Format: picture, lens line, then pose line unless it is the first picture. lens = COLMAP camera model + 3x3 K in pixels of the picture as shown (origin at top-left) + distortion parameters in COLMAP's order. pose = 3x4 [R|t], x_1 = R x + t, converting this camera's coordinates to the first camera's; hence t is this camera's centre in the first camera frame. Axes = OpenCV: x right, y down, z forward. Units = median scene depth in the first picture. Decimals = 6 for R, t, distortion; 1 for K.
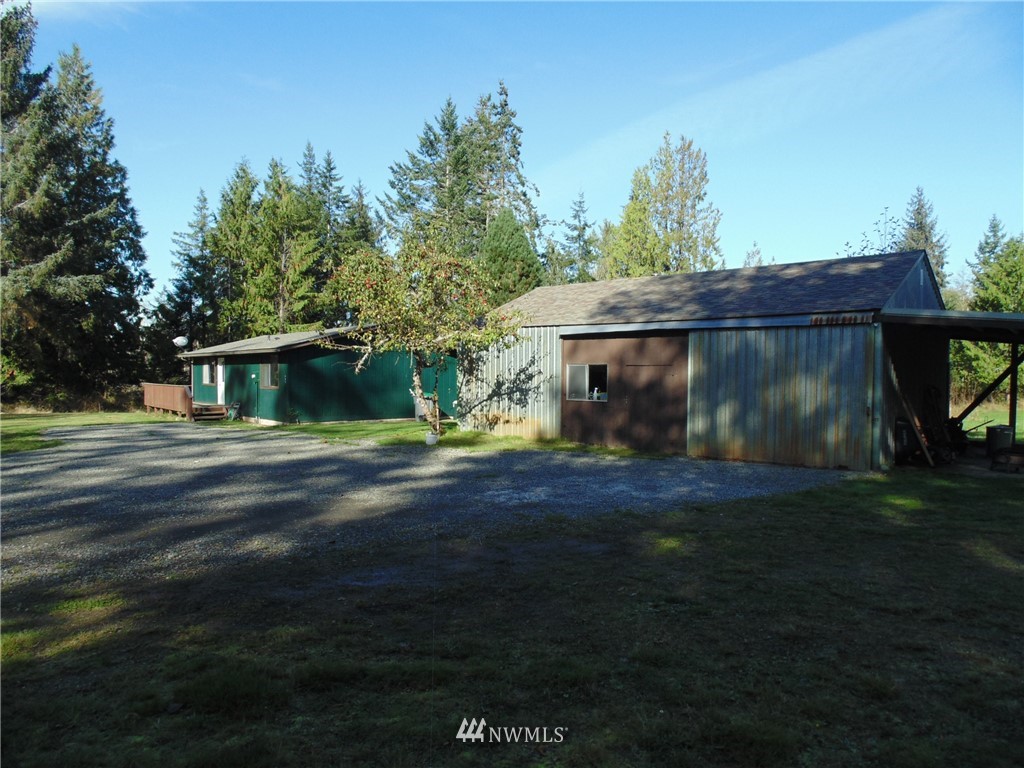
lens RADIAL K [[670.8, 0, 511.7], [0, 670.8, 384.6], [0, 0, 1]] dist [0.004397, 0.000712]
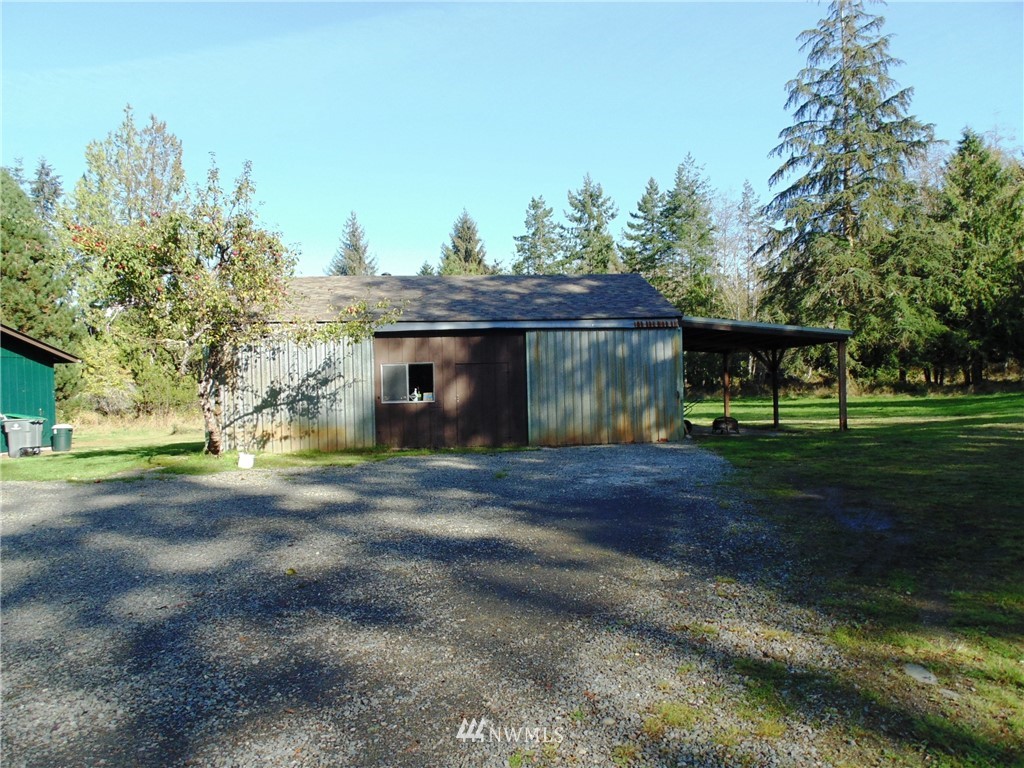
lens RADIAL K [[711.8, 0, 511.8], [0, 711.8, 382.9], [0, 0, 1]] dist [-0.004480, 0.000110]
pose [[0.716545, -0.023360, 0.697150, -0.417129], [0.039098, 0.999213, -0.006704, 0.005004], [-0.696444, 0.032061, 0.716894, 0.190992]]
